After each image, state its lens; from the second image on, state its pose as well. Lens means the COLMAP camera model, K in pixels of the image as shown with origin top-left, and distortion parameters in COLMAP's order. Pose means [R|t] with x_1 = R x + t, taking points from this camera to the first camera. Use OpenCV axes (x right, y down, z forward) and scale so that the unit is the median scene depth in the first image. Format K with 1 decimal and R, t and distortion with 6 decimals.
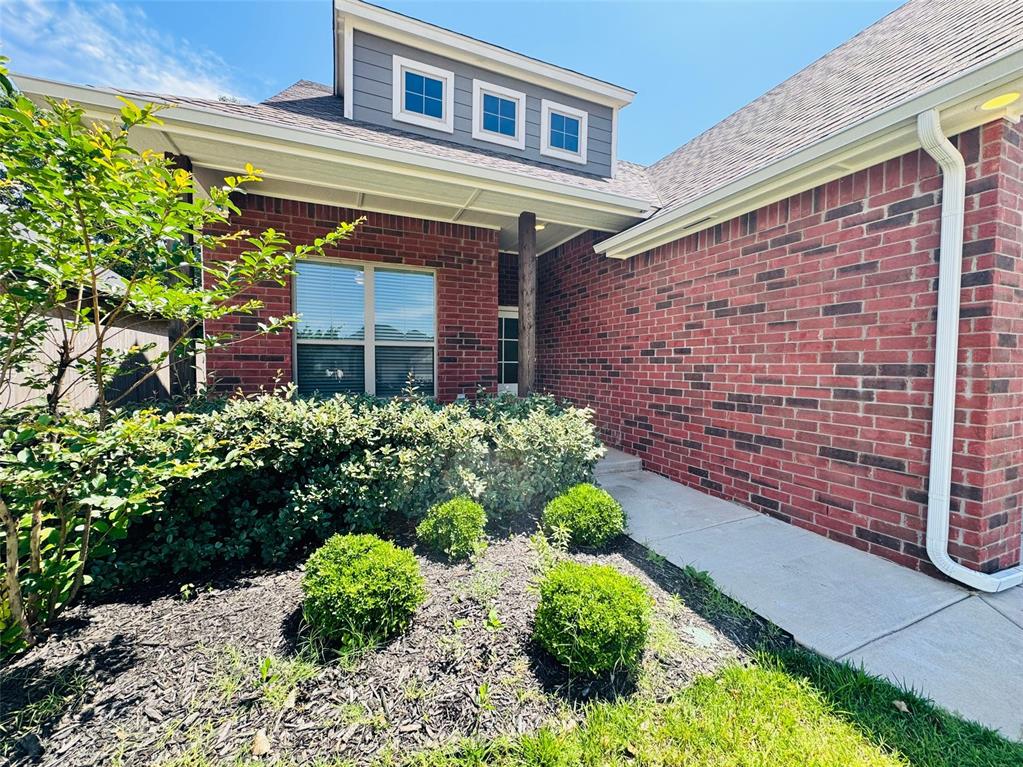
lens RADIAL K [[408.9, 0, 510.6], [0, 408.9, 385.5], [0, 0, 1]] dist [-0.007634, 0.000291]
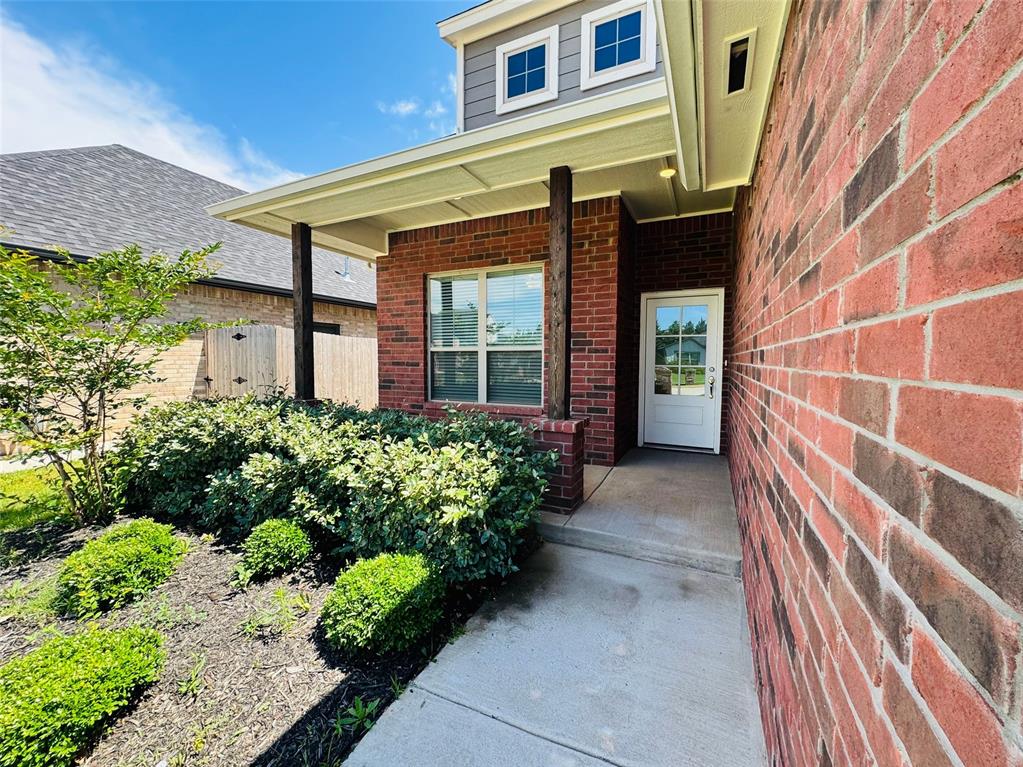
lens RADIAL K [[408.9, 0, 511.0], [0, 408.9, 386.8], [0, 0, 1]] dist [-0.007634, 0.000291]
pose [[0.653504, 0.045977, -0.755525, 0.487776], [-0.035681, 0.998915, 0.029925, -0.043281], [0.756081, 0.007402, 0.654436, 0.399340]]
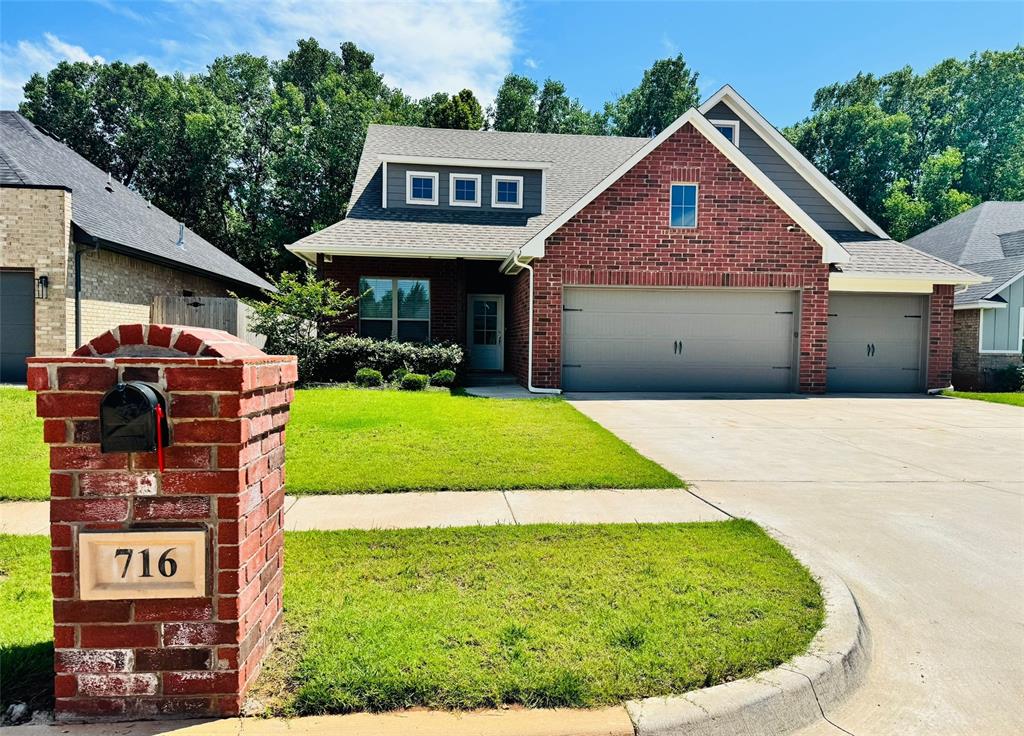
lens RADIAL K [[713.5, 0, 522.8], [0, 713.5, 390.0], [0, 0, 1]] dist [0.037489, -0.008443]
pose [[0.960324, 0.021441, -0.278063, 1.209533], [-0.018946, 0.999753, 0.011658, 0.183929], [0.278244, -0.005927, 0.960492, -2.124866]]
